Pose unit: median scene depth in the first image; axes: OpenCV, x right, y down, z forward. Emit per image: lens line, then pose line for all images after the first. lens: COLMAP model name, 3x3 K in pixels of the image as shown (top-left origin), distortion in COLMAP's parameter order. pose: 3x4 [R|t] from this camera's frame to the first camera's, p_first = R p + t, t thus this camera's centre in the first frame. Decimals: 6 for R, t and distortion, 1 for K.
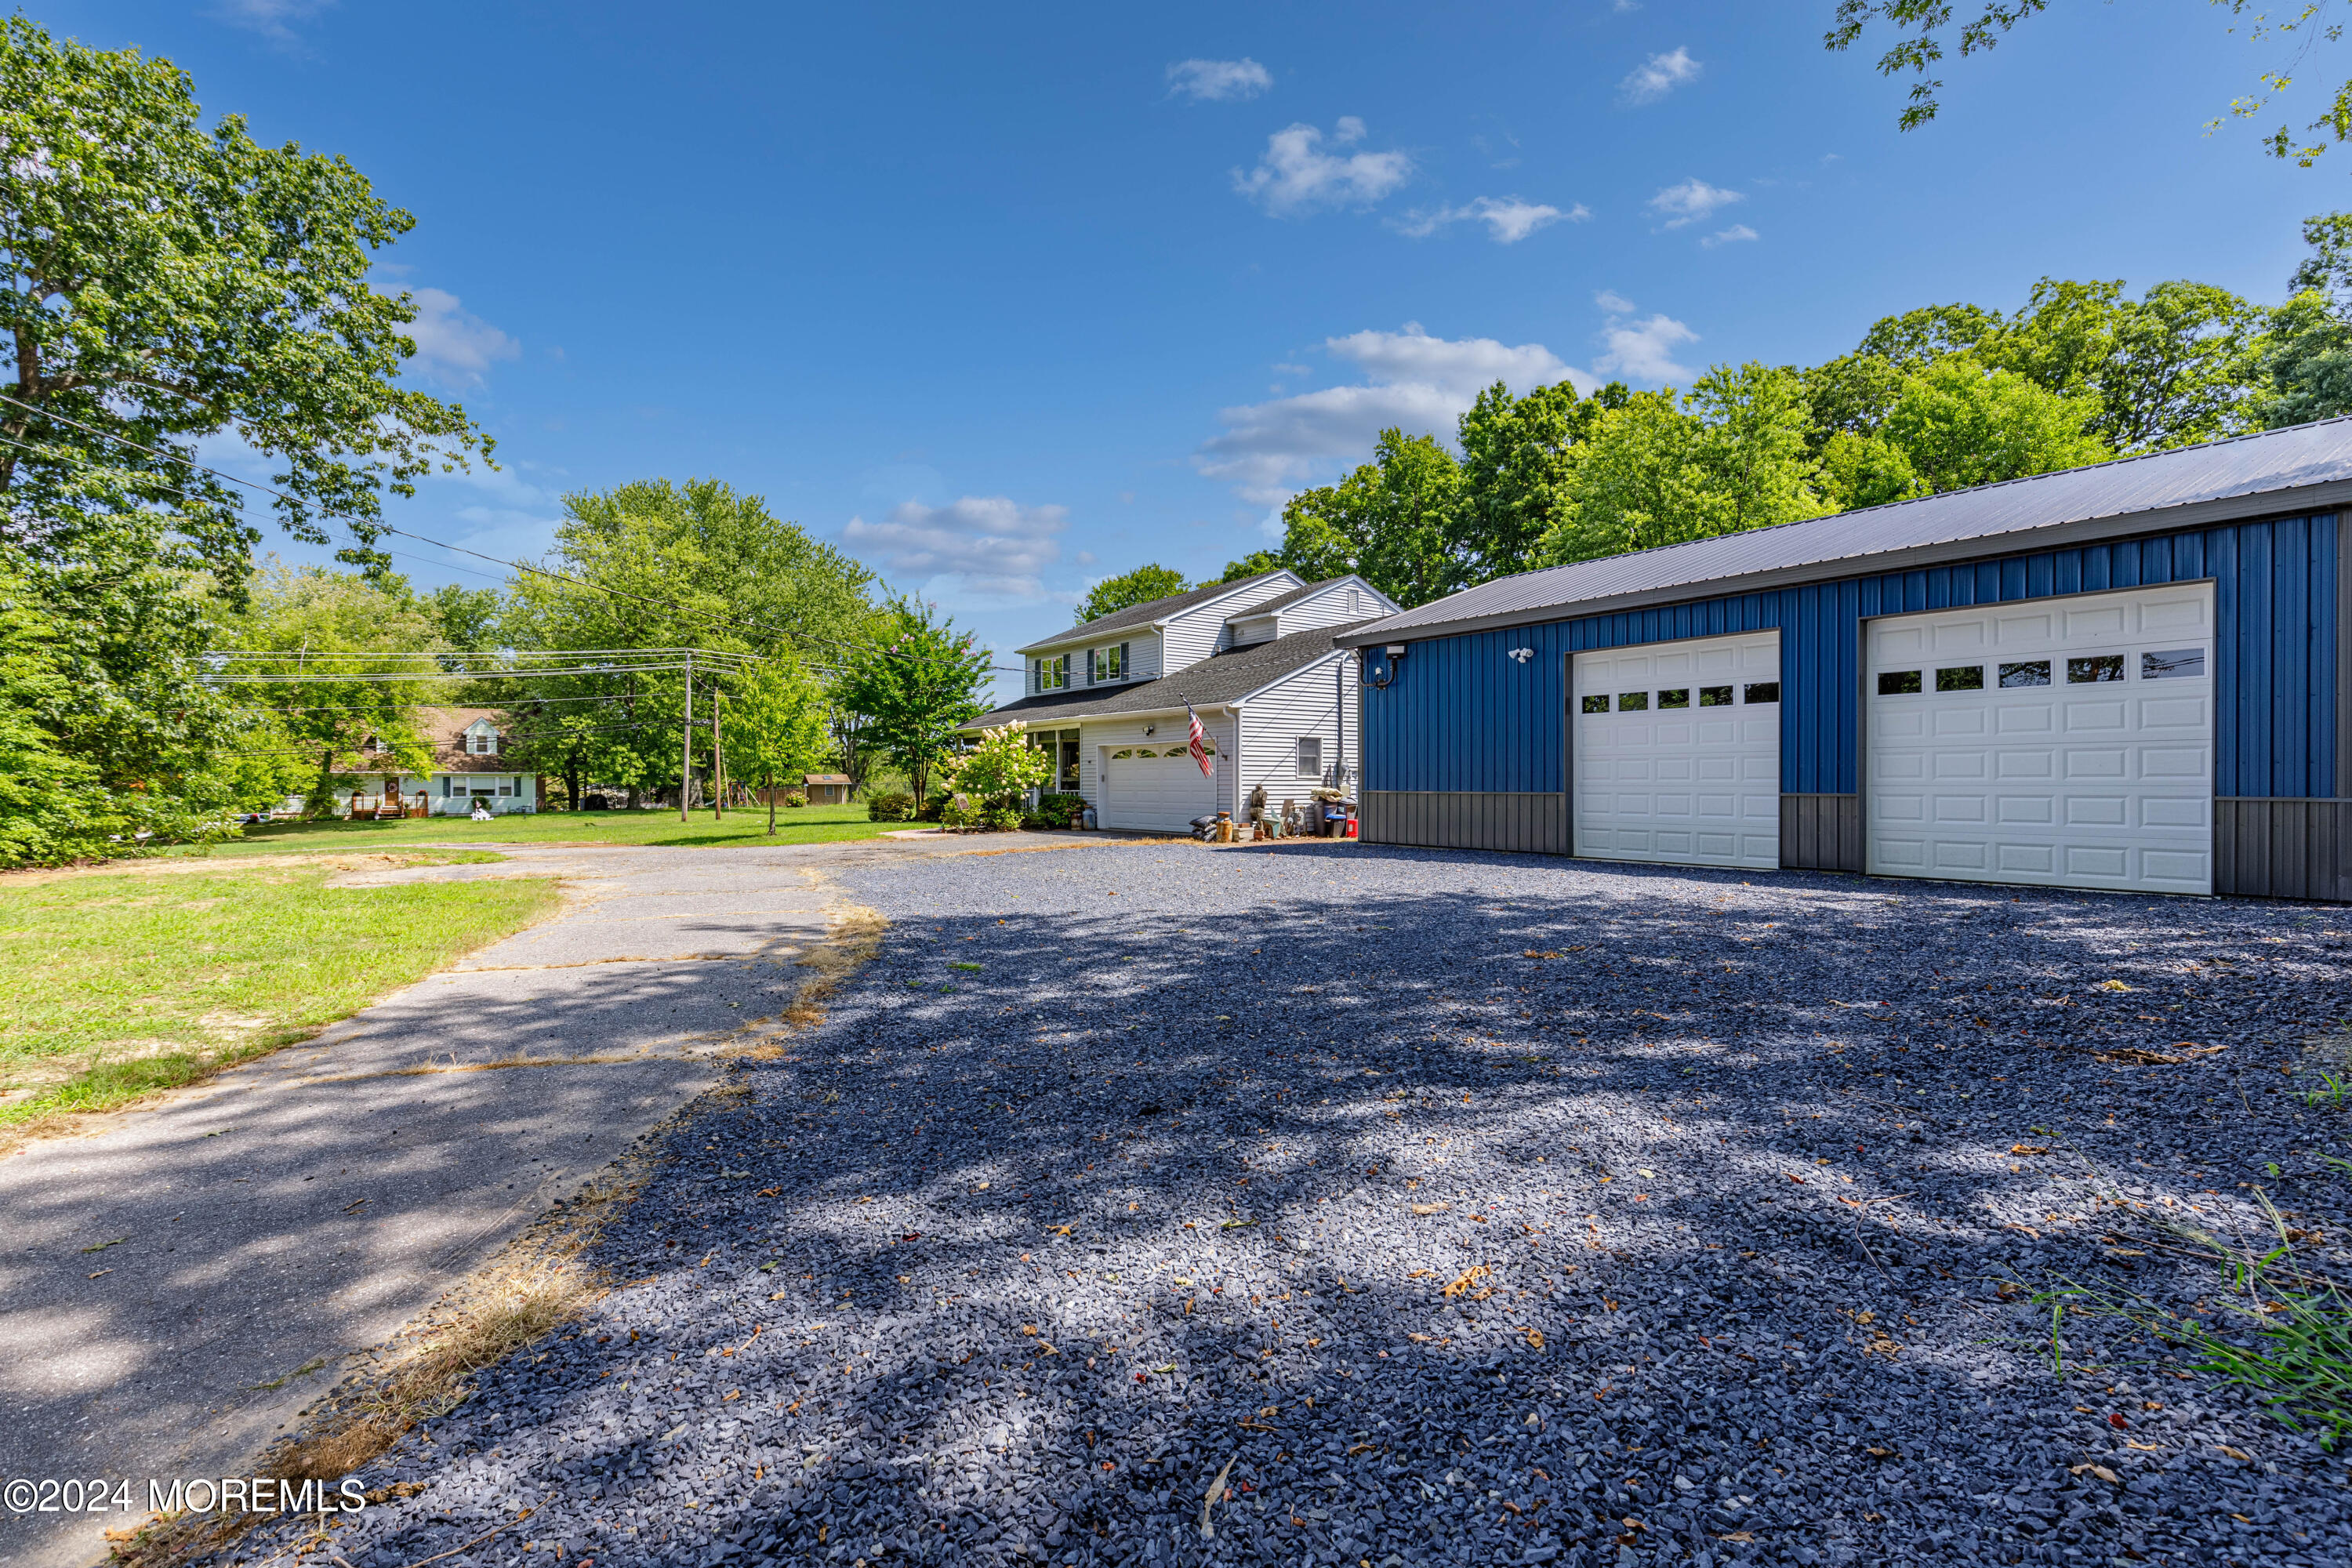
lens RADIAL K [[1072.6, 0, 1176.0], [0, 1072.6, 785.7], [0, 0, 1]] dist [0.003404, -0.000012]
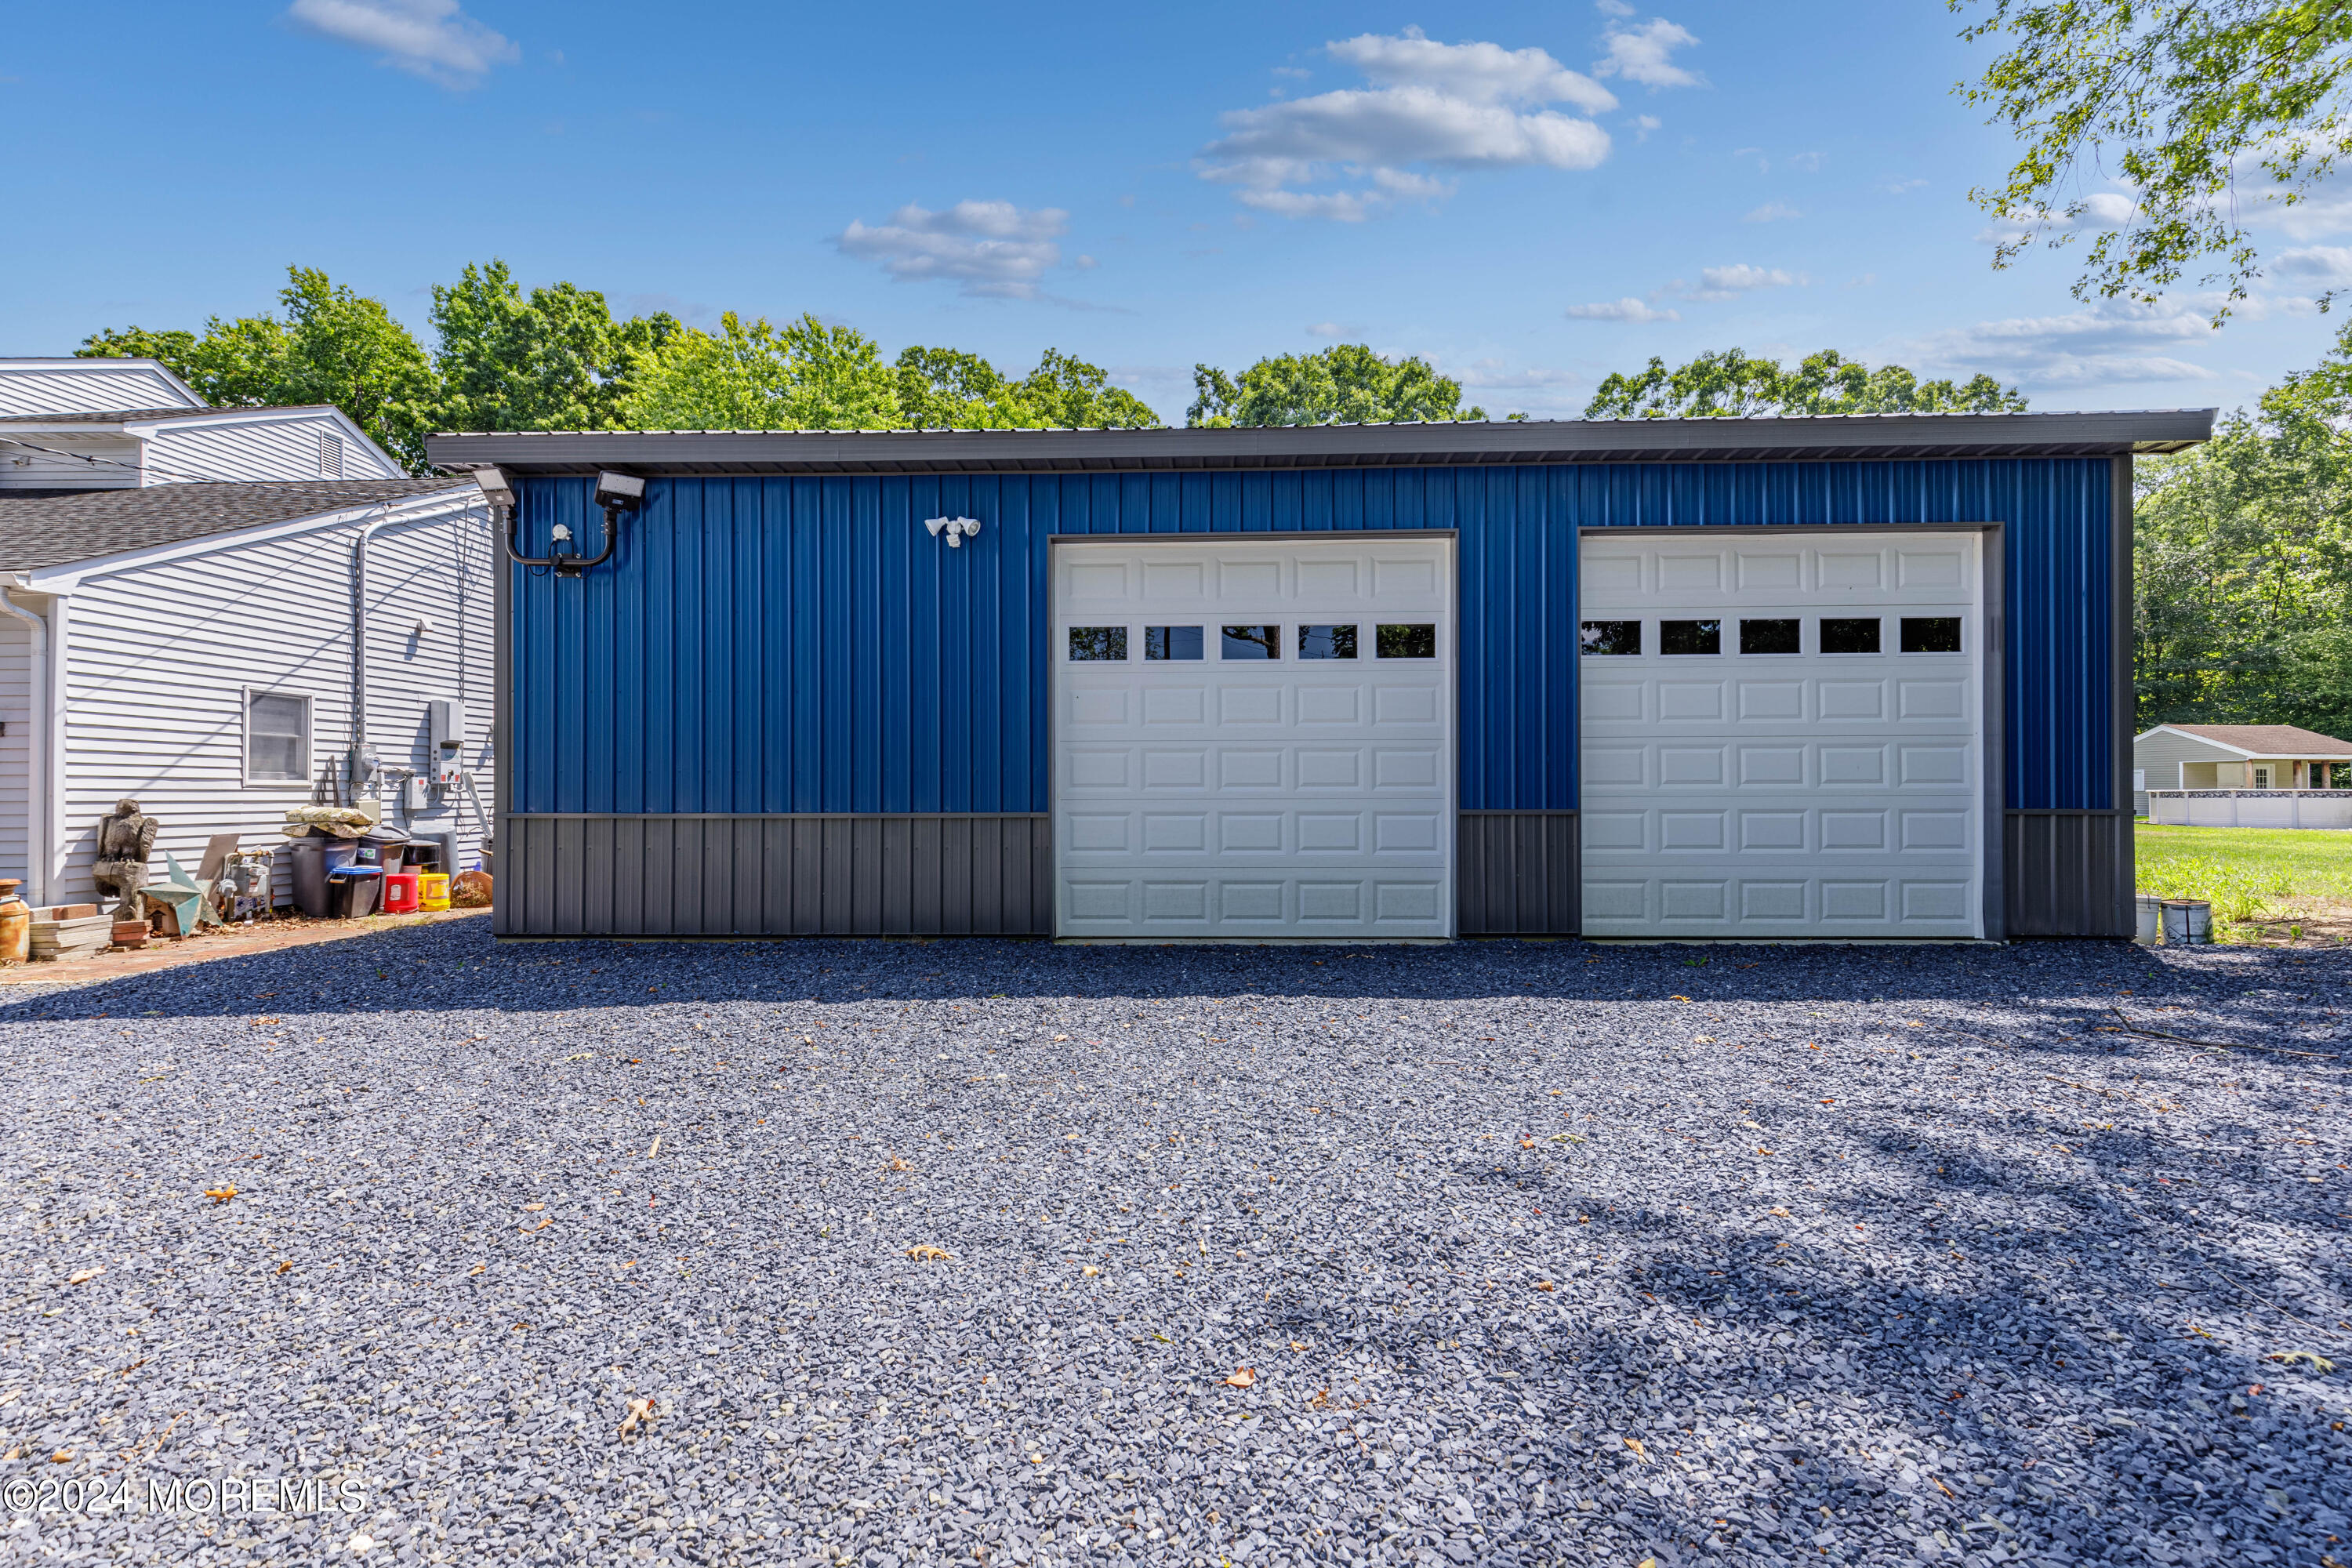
lens RADIAL K [[1072.6, 0, 1191.9], [0, 1072.6, 783.2], [0, 0, 1]] dist [0.003404, -0.000012]
pose [[0.605789, 0.007206, 0.795593, 0.001096], [0.005303, 0.999900, -0.013094, -0.000147], [-0.795608, 0.012152, 0.605690, 0.443567]]
